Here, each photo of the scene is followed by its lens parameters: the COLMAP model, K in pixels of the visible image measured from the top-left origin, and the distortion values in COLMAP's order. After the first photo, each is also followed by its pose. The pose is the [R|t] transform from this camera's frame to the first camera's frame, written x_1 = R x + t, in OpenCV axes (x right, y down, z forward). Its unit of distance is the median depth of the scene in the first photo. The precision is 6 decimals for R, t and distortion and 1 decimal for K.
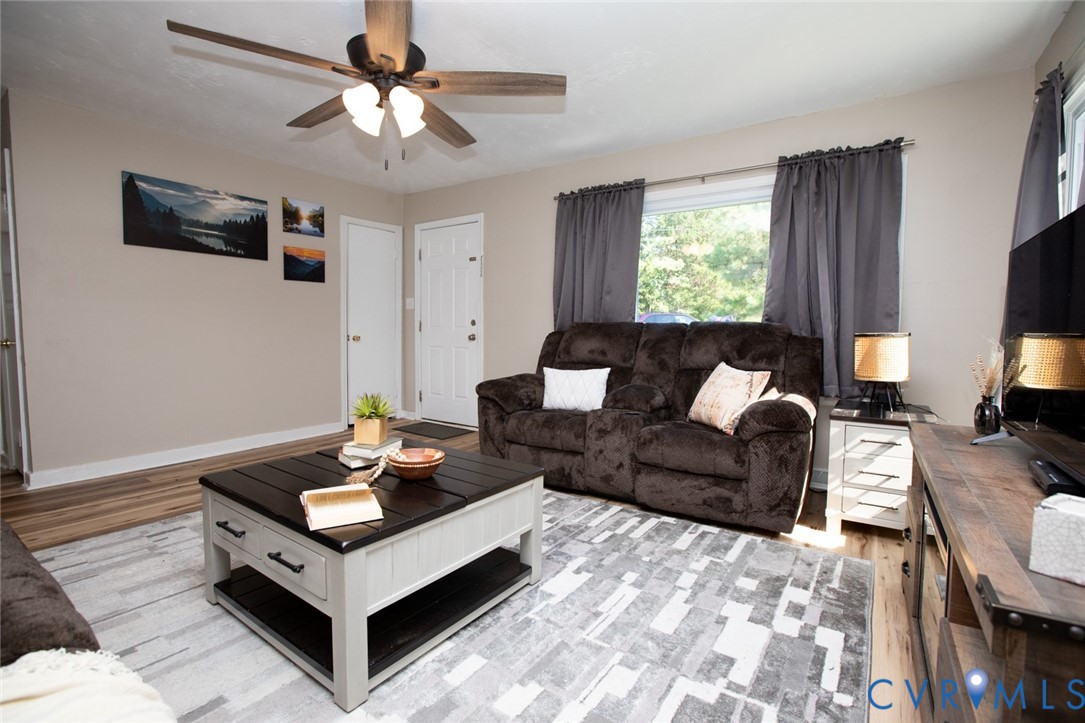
lens RADIAL K [[489.3, 0, 537.2], [0, 489.3, 359.2], [0, 0, 1]] dist [-0.053529, 0.020566]
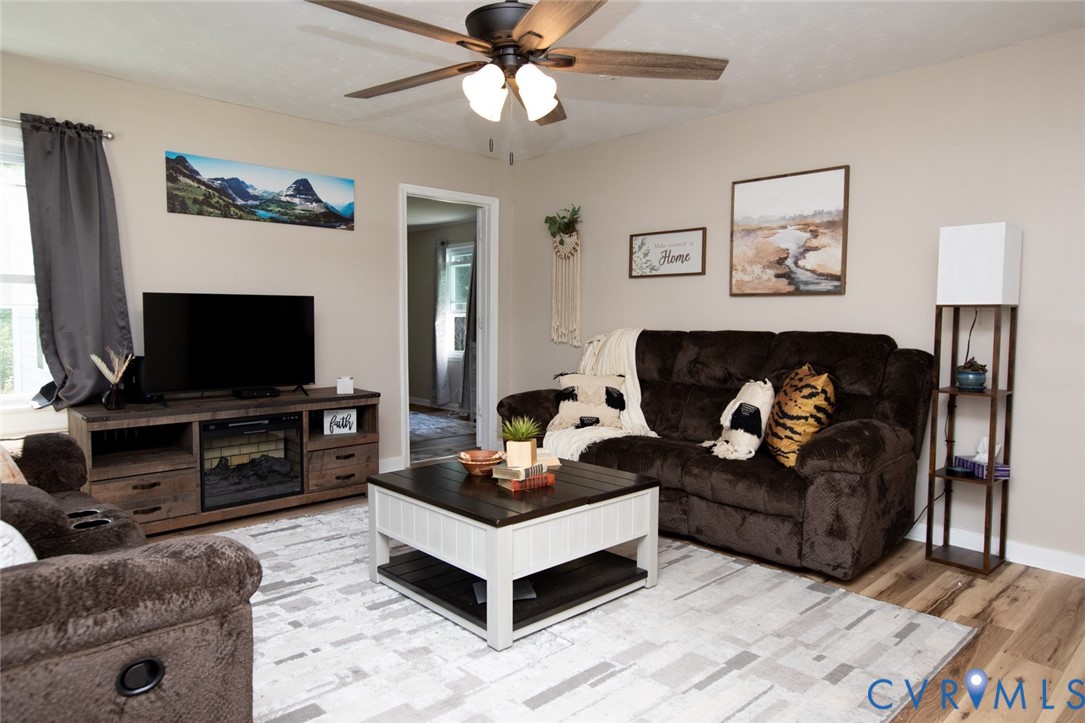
lens RADIAL K [[680.4, 0, 541.0], [0, 680.4, 359.5], [0, 0, 1]] dist [-0.041343, 0.036942]
pose [[-0.977076, -0.027580, 0.211096, -0.358350], [-0.000060, 0.991608, 0.129279, -0.118160], [-0.212890, 0.126303, -0.968878, 1.231109]]
